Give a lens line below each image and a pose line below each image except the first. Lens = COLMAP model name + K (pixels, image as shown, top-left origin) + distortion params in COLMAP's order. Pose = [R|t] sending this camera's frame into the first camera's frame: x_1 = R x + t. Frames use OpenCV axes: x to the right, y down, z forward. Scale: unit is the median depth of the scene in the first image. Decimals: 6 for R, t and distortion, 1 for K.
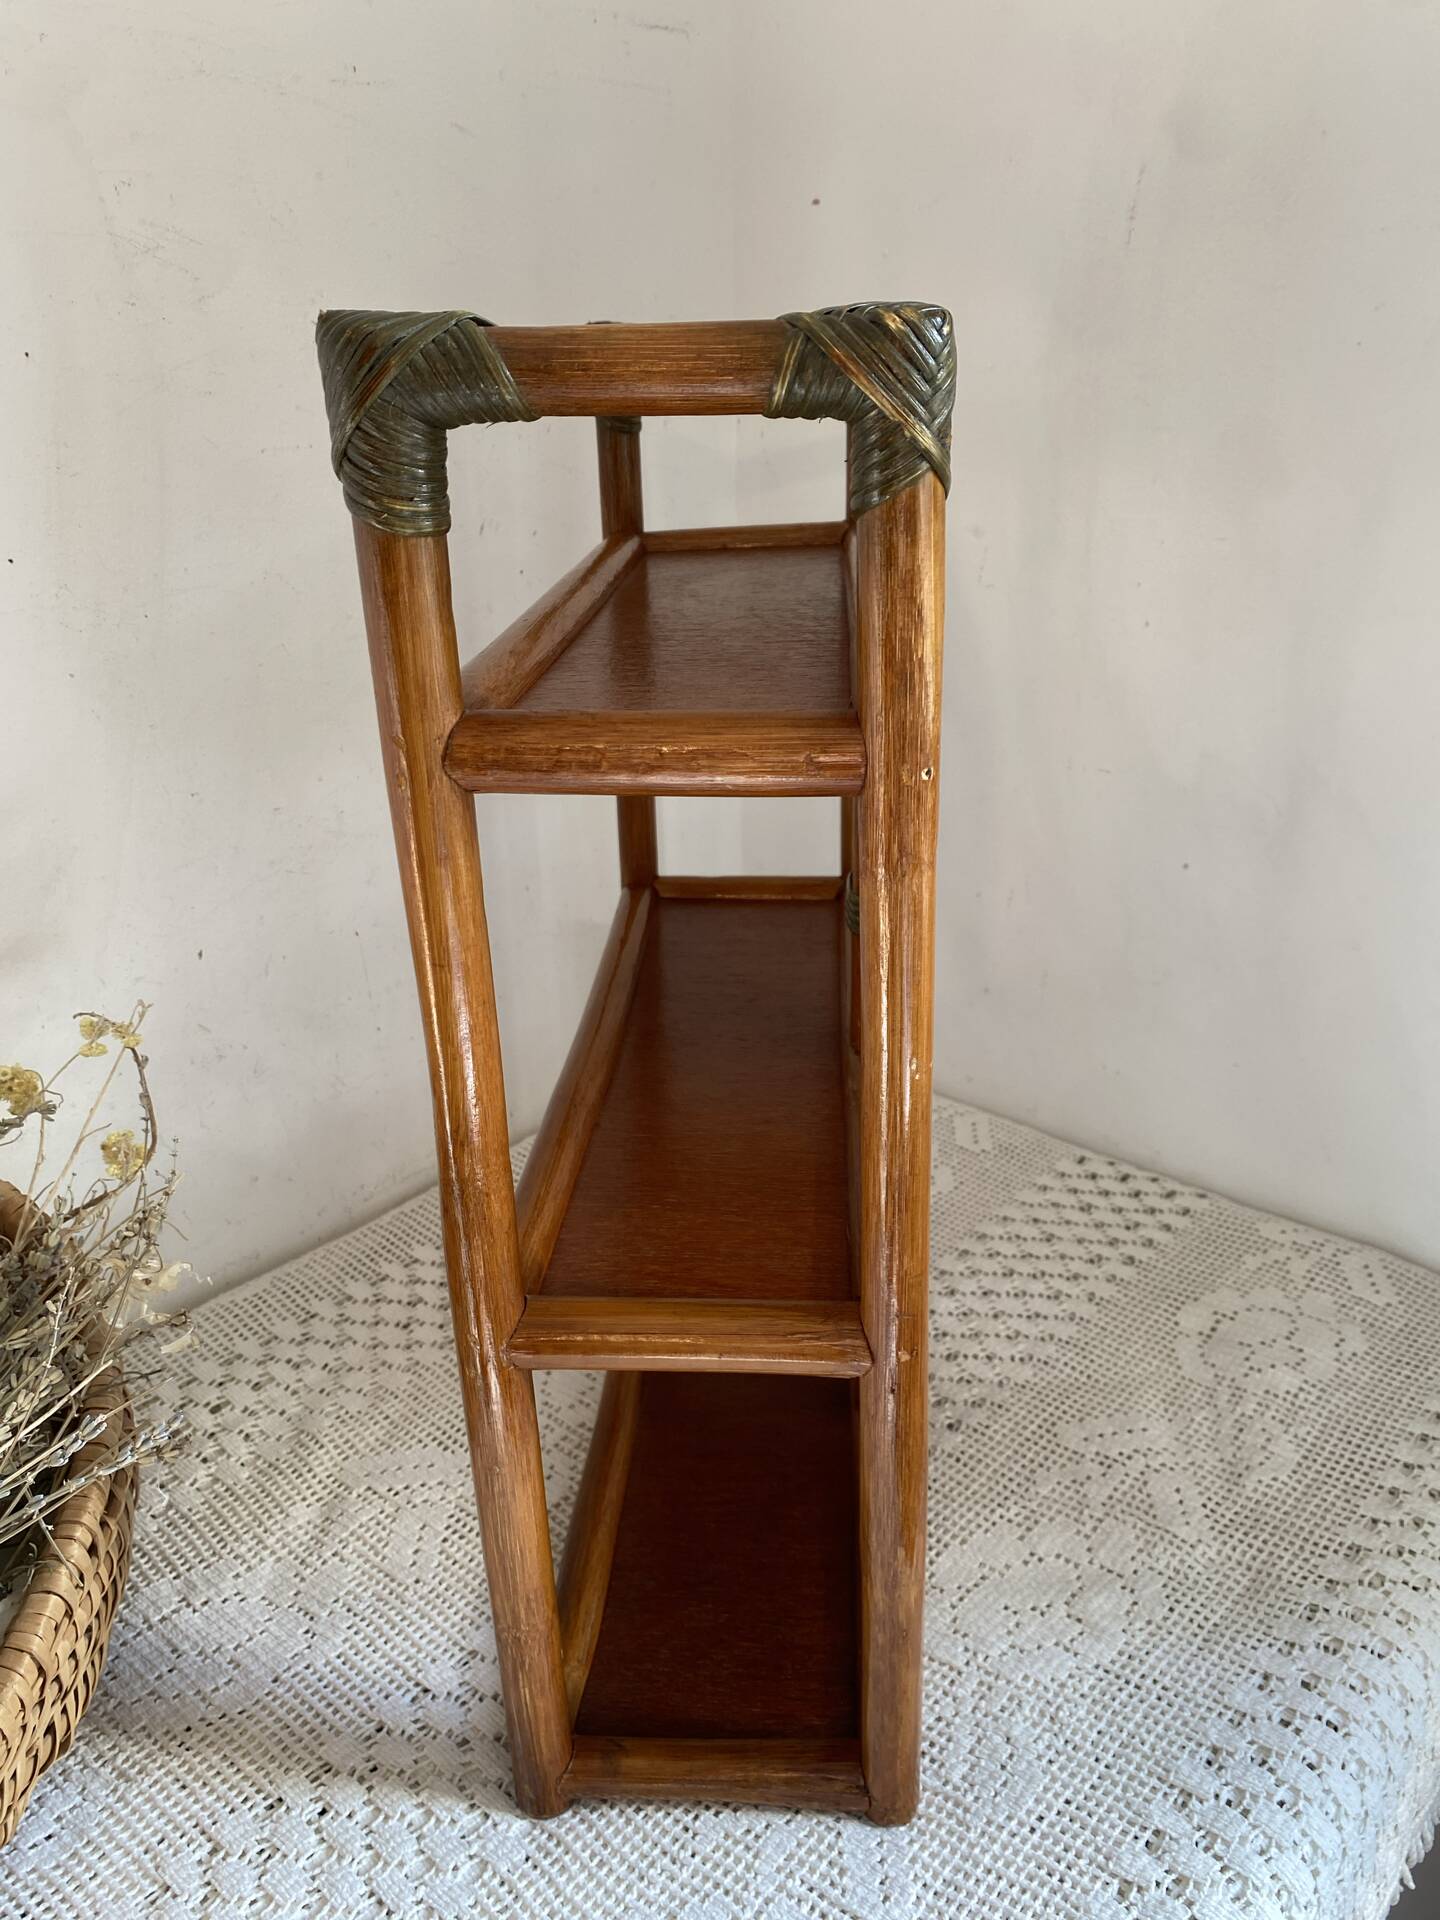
lens RADIAL K [[1462.1, 0, 740.2], [0, 1462.1, 969.2], [0, 0, 1]] dist [0.009202, 0.000647]
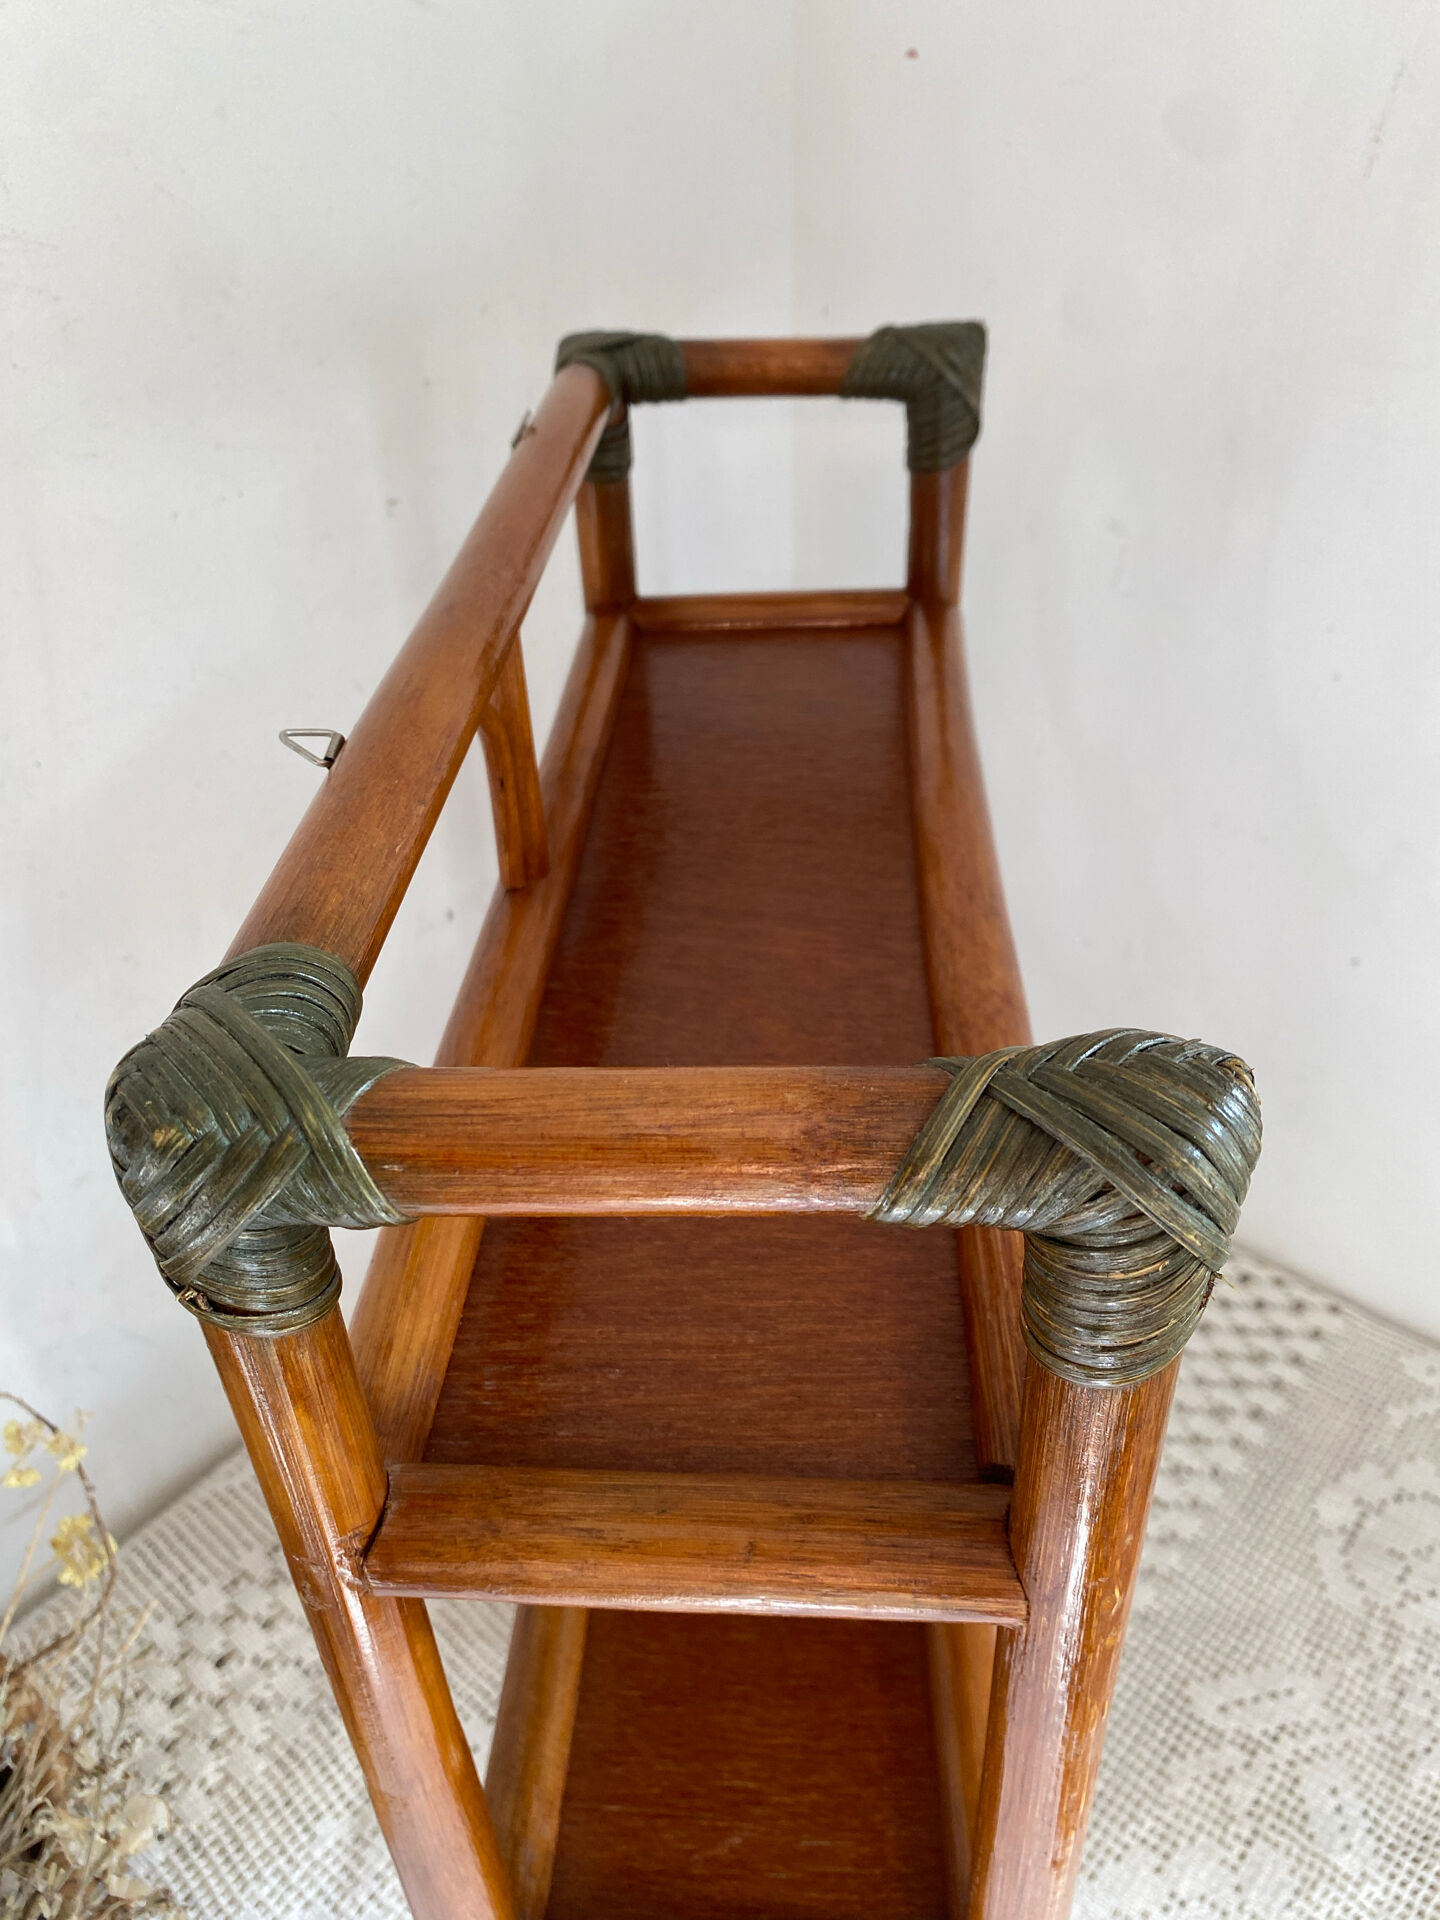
lens RADIAL K [[1462.1, 0, 736.7], [0, 1462.1, 926.8], [0, 0, 1]] dist [0.009202, 0.000647]
pose [[0.999938, -0.009642, 0.005606, -0.058370], [0.008198, 0.976215, 0.216648, -0.350105], [-0.007561, -0.216589, 0.976234, 0.269372]]
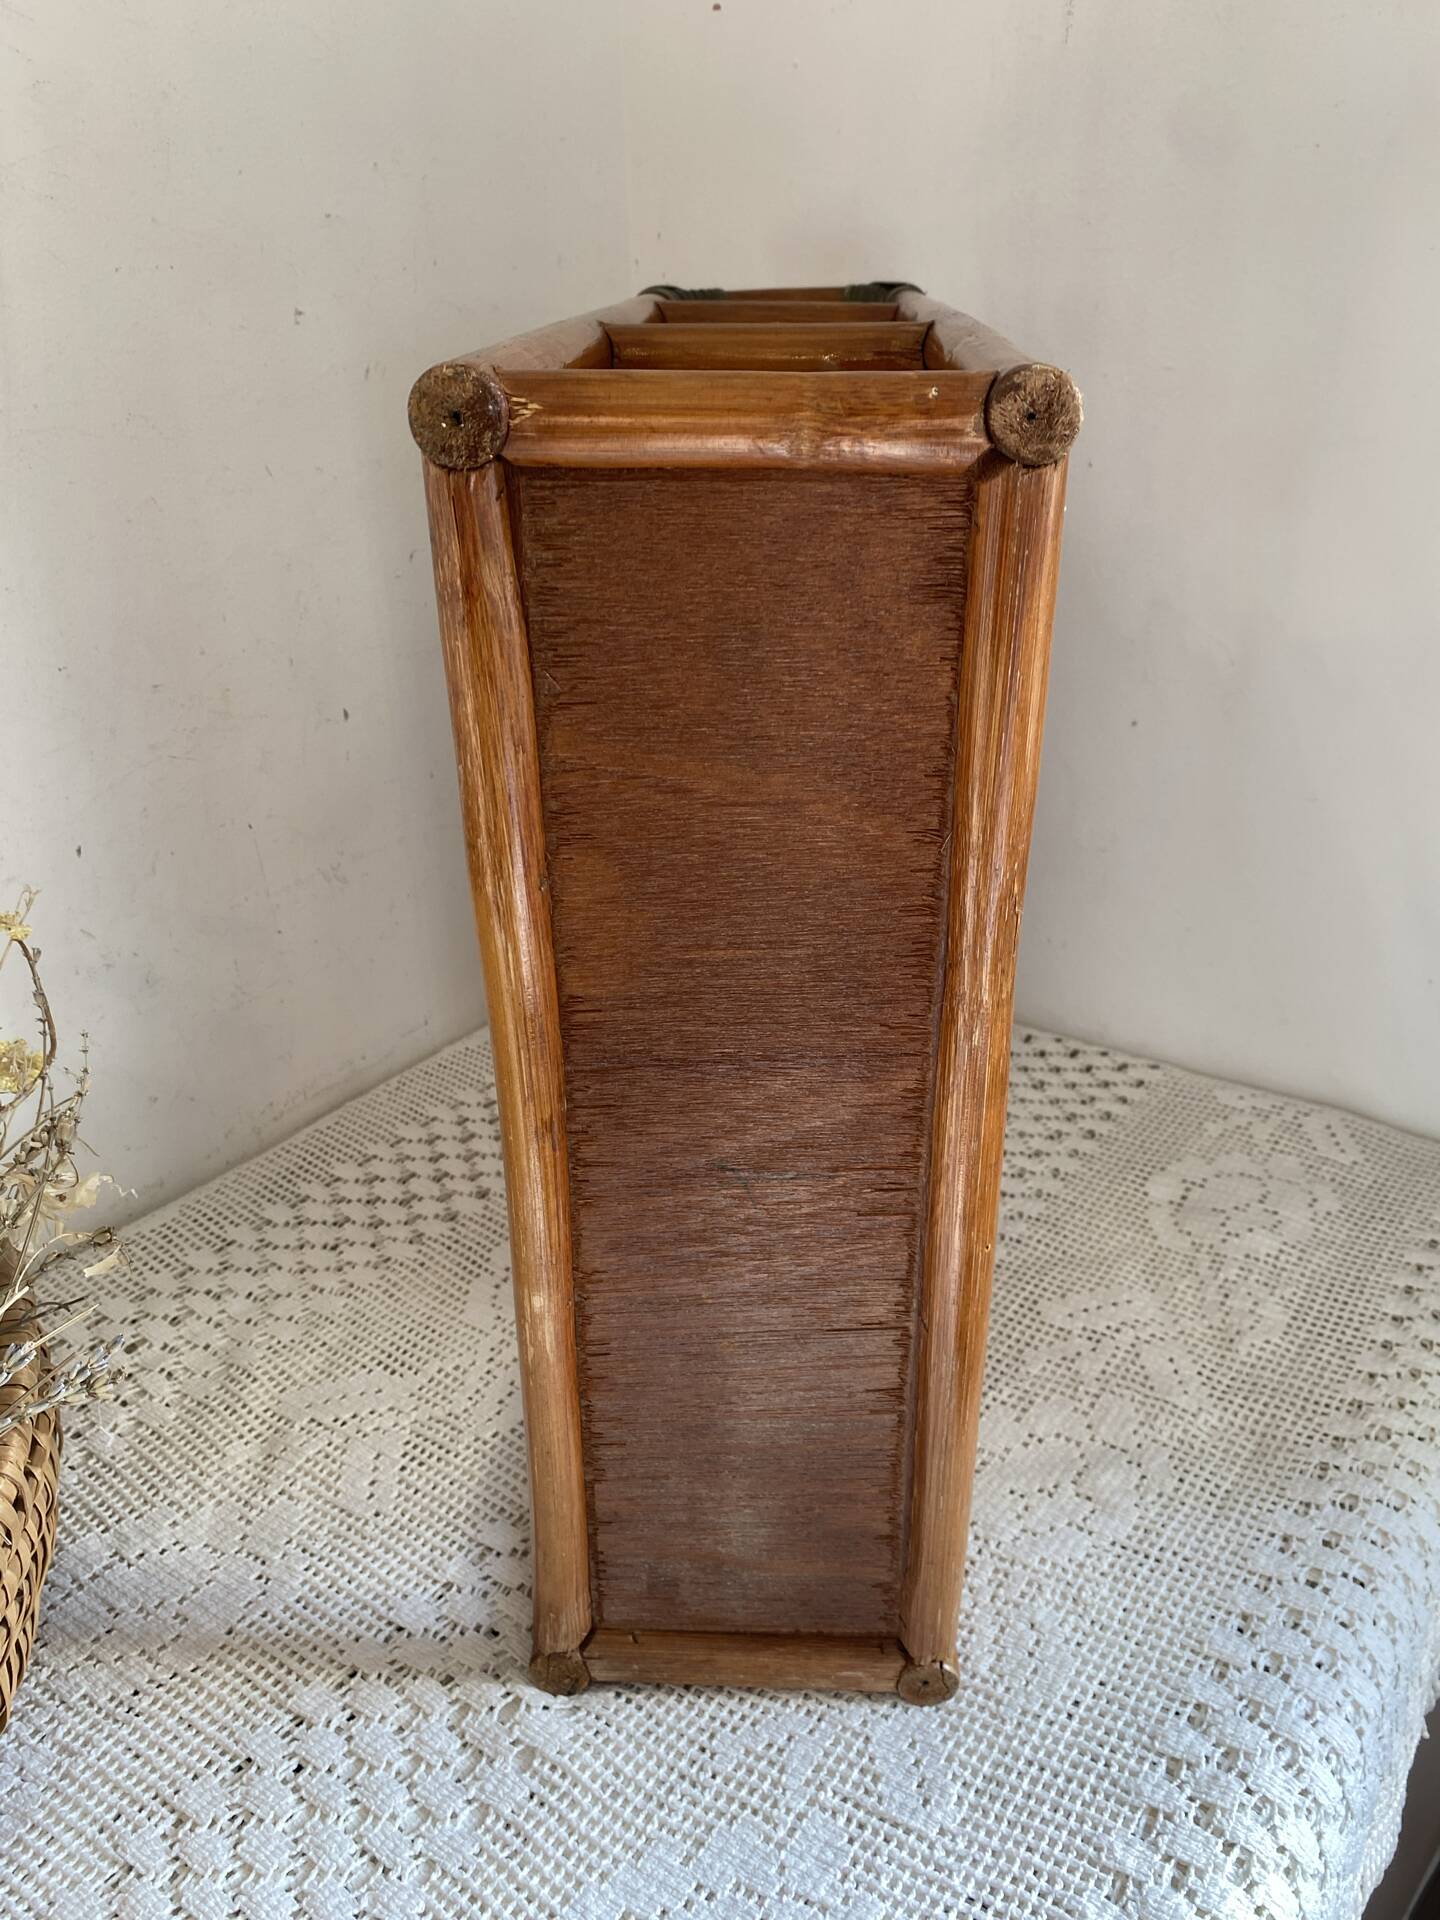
lens RADIAL K [[1462.1, 0, 728.9], [0, 1462.1, 966.5], [0, 0, 1]] dist [0.009202, 0.000647]
pose [[0.995079, -0.046407, 0.087541, -0.064524], [0.042631, 0.998098, 0.044520, 0.044076], [-0.089440, -0.040569, 0.995166, 0.081859]]
